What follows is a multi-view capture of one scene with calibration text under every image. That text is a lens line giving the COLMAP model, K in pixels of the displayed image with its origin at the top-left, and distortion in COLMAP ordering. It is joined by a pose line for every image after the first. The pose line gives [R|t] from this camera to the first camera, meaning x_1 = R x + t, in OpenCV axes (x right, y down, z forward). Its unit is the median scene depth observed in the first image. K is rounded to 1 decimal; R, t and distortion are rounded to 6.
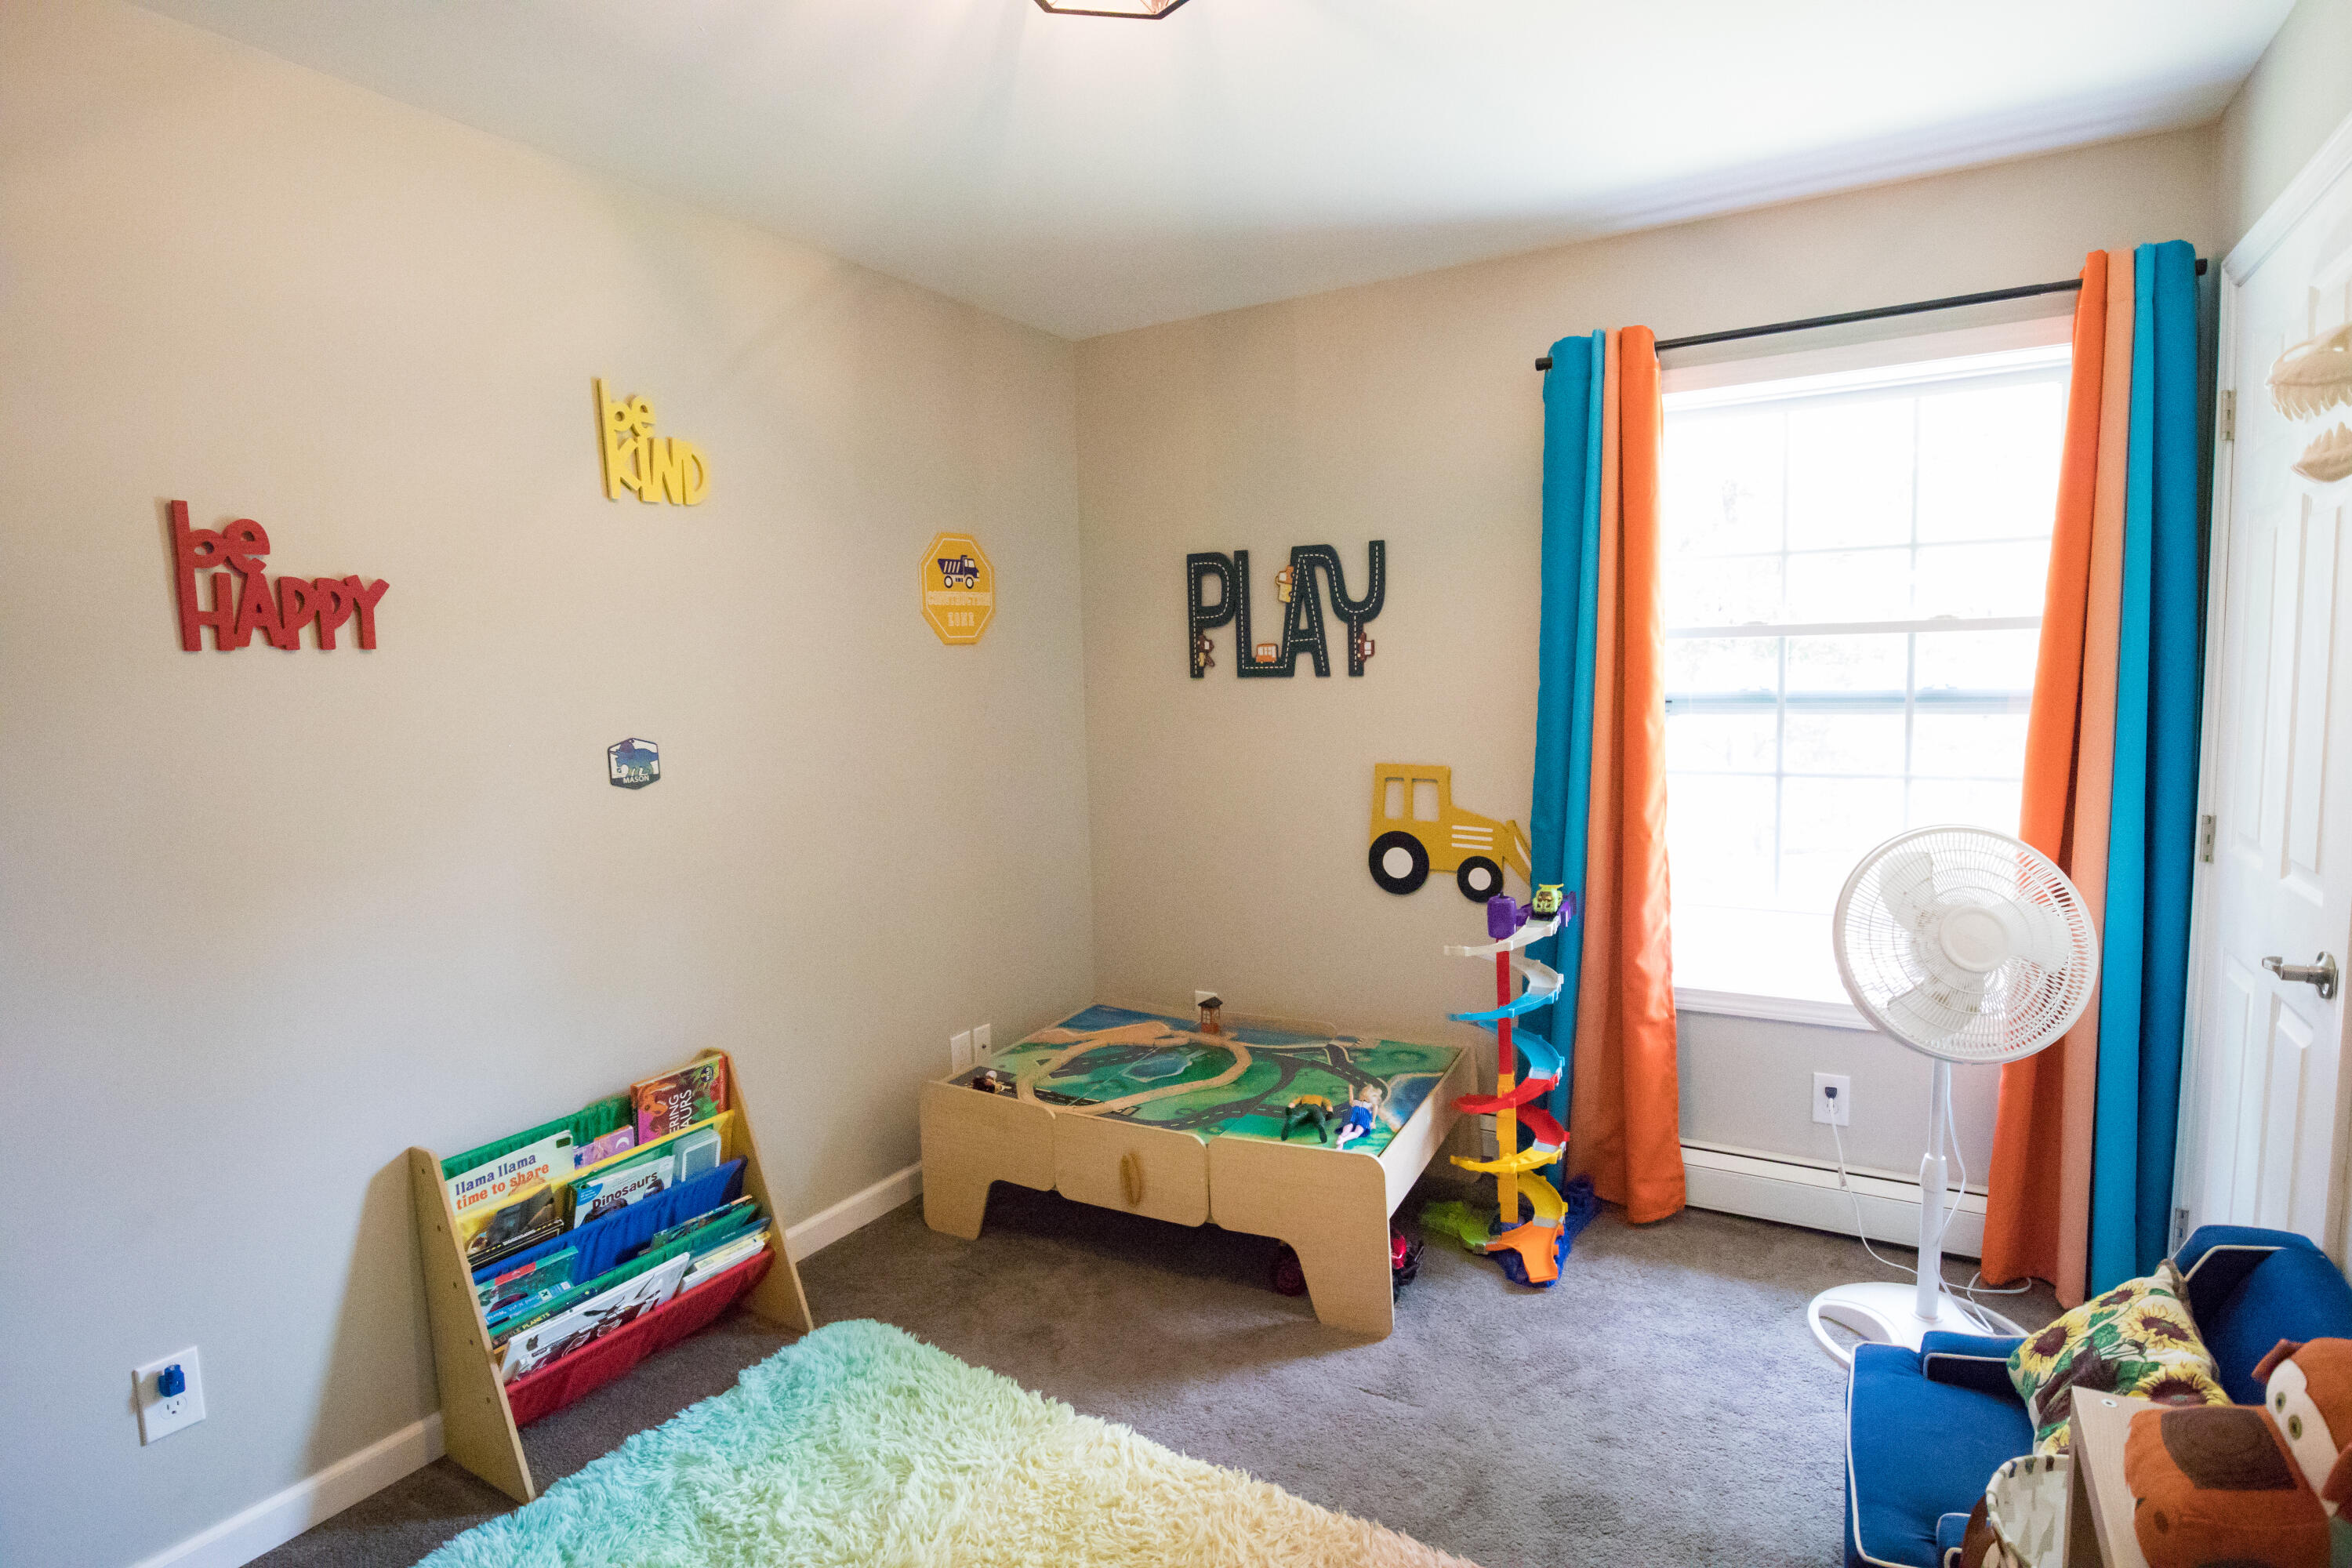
lens RADIAL K [[1185.9, 0, 1178.3], [0, 1185.9, 790.8], [0, 0, 1]] dist [-0.031731, 0.002733]
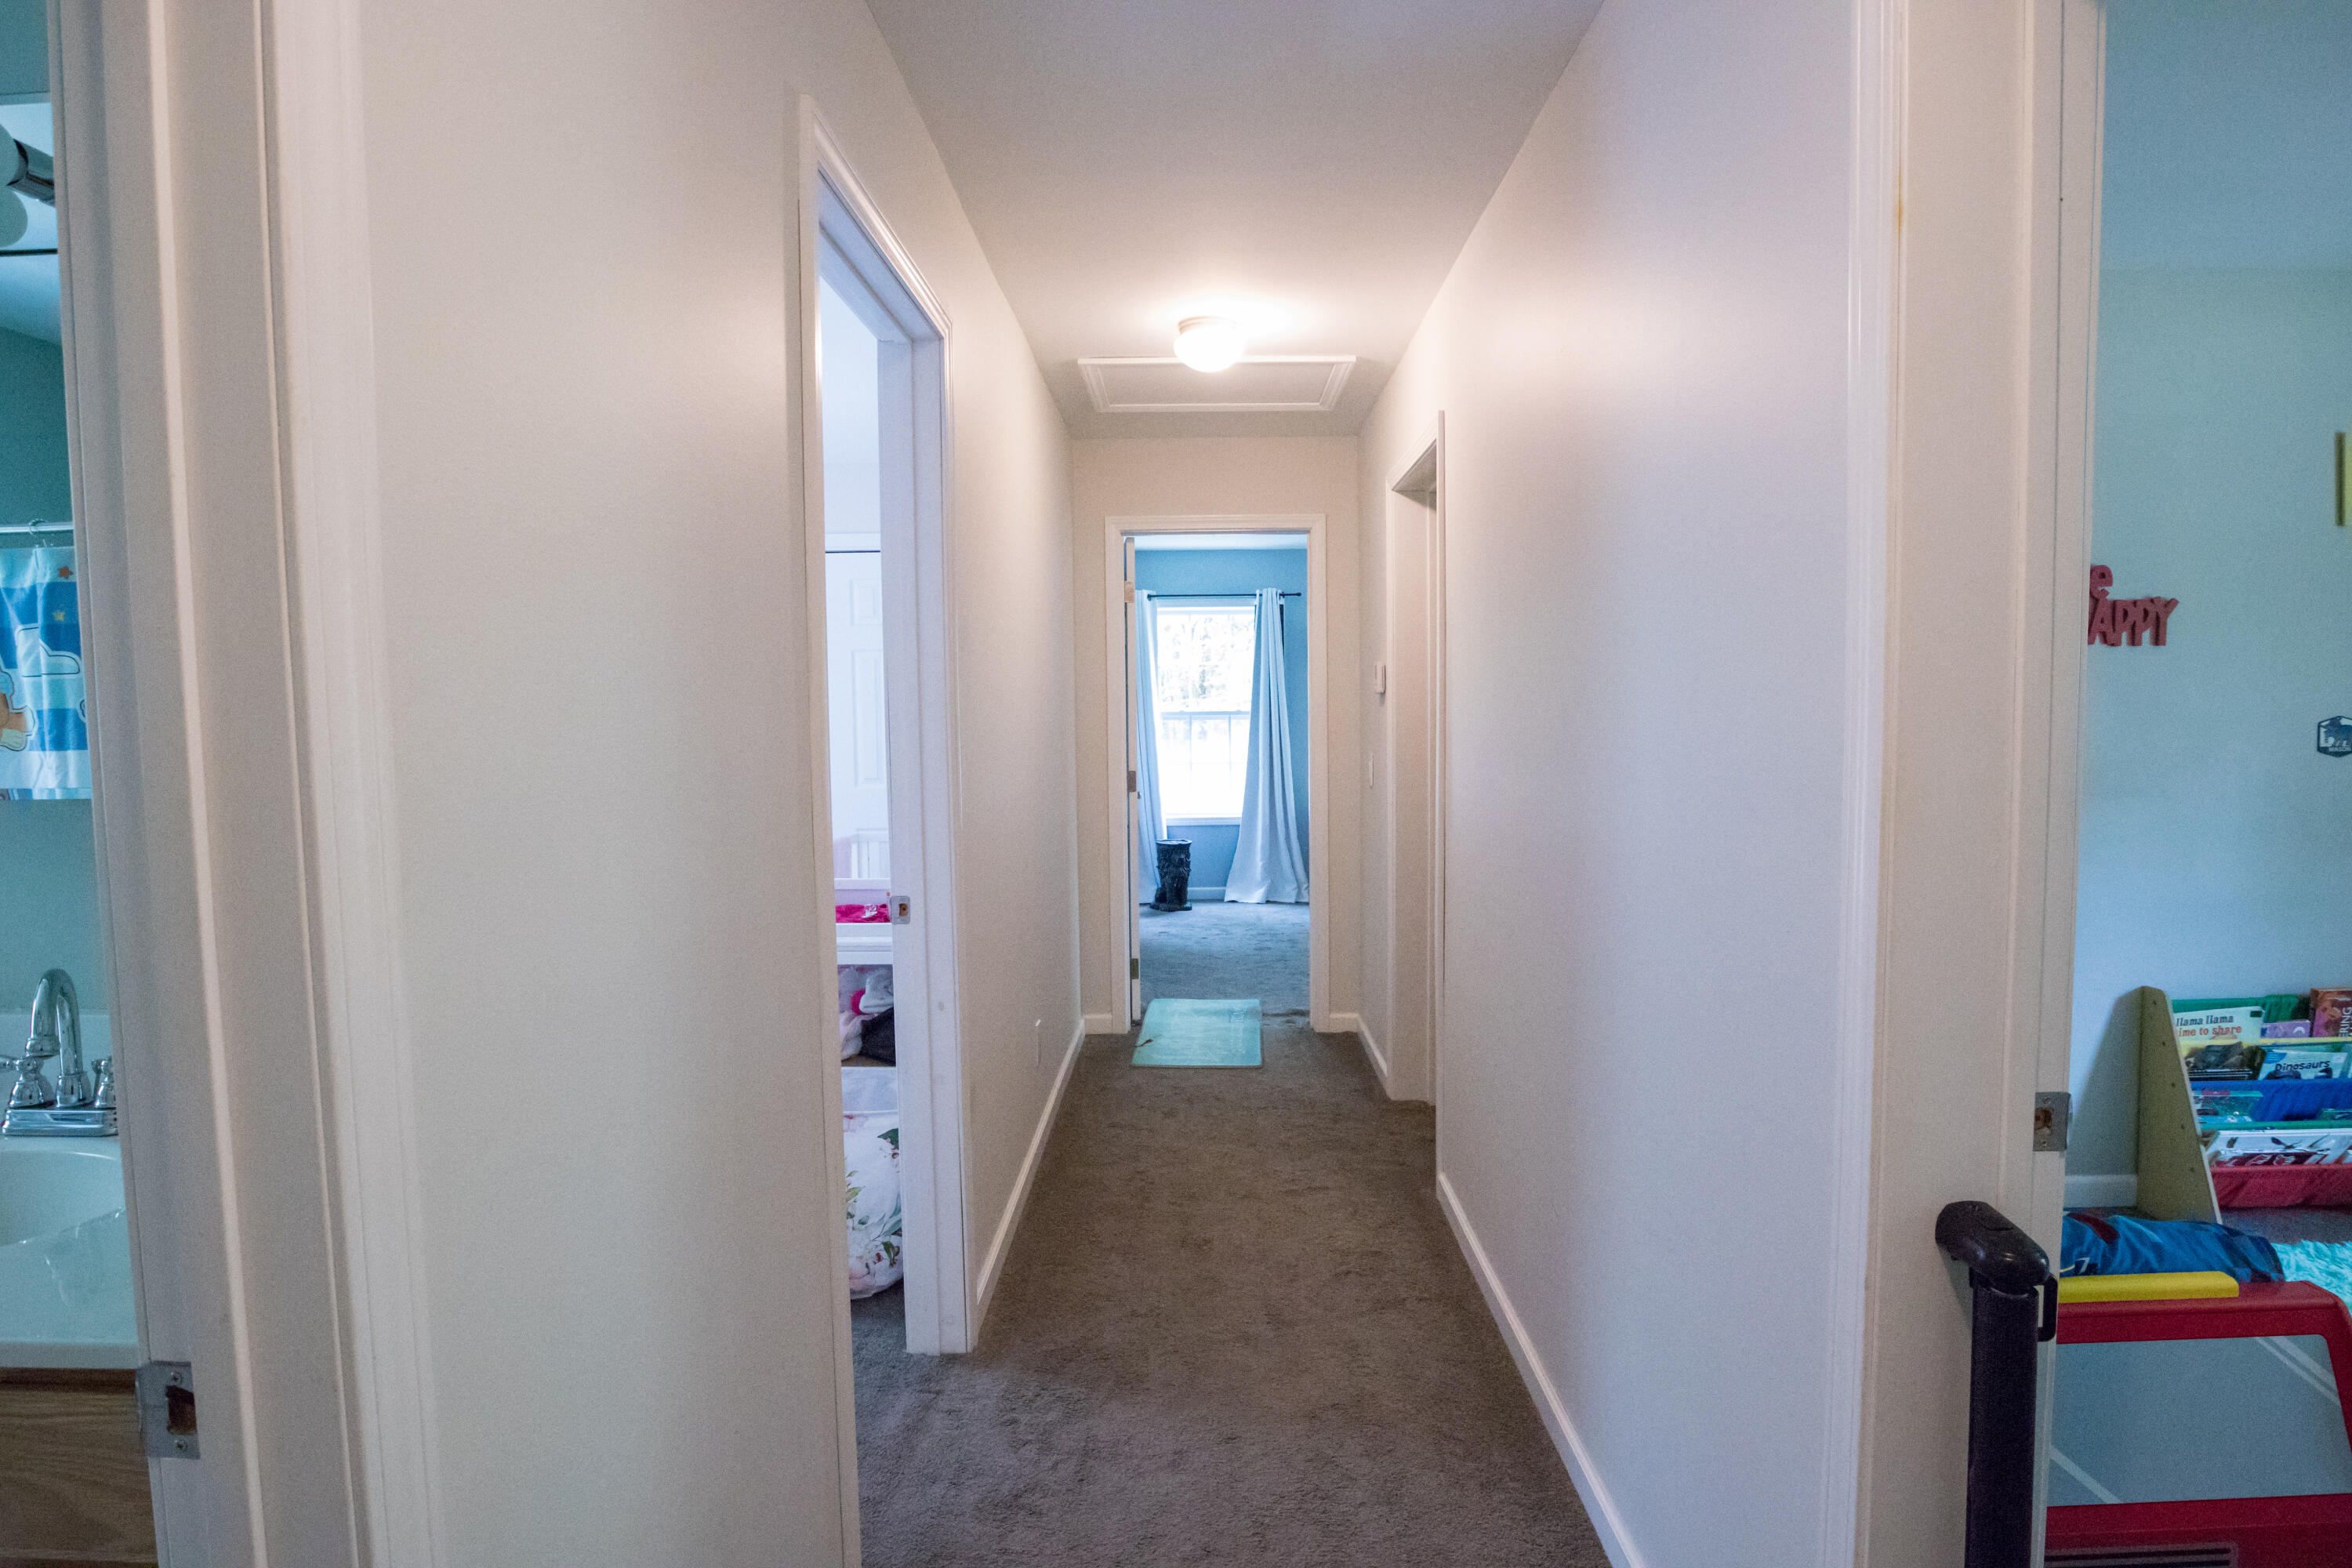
lens RADIAL K [[1185.9, 0, 1185.3], [0, 1185.9, 779.5], [0, 0, 1]] dist [-0.031731, 0.002733]
pose [[0.505073, 0.079727, -0.859386, -0.033104], [-0.086103, 0.995411, 0.041742, 0.085857], [0.858771, 0.052913, 0.509621, -0.743029]]
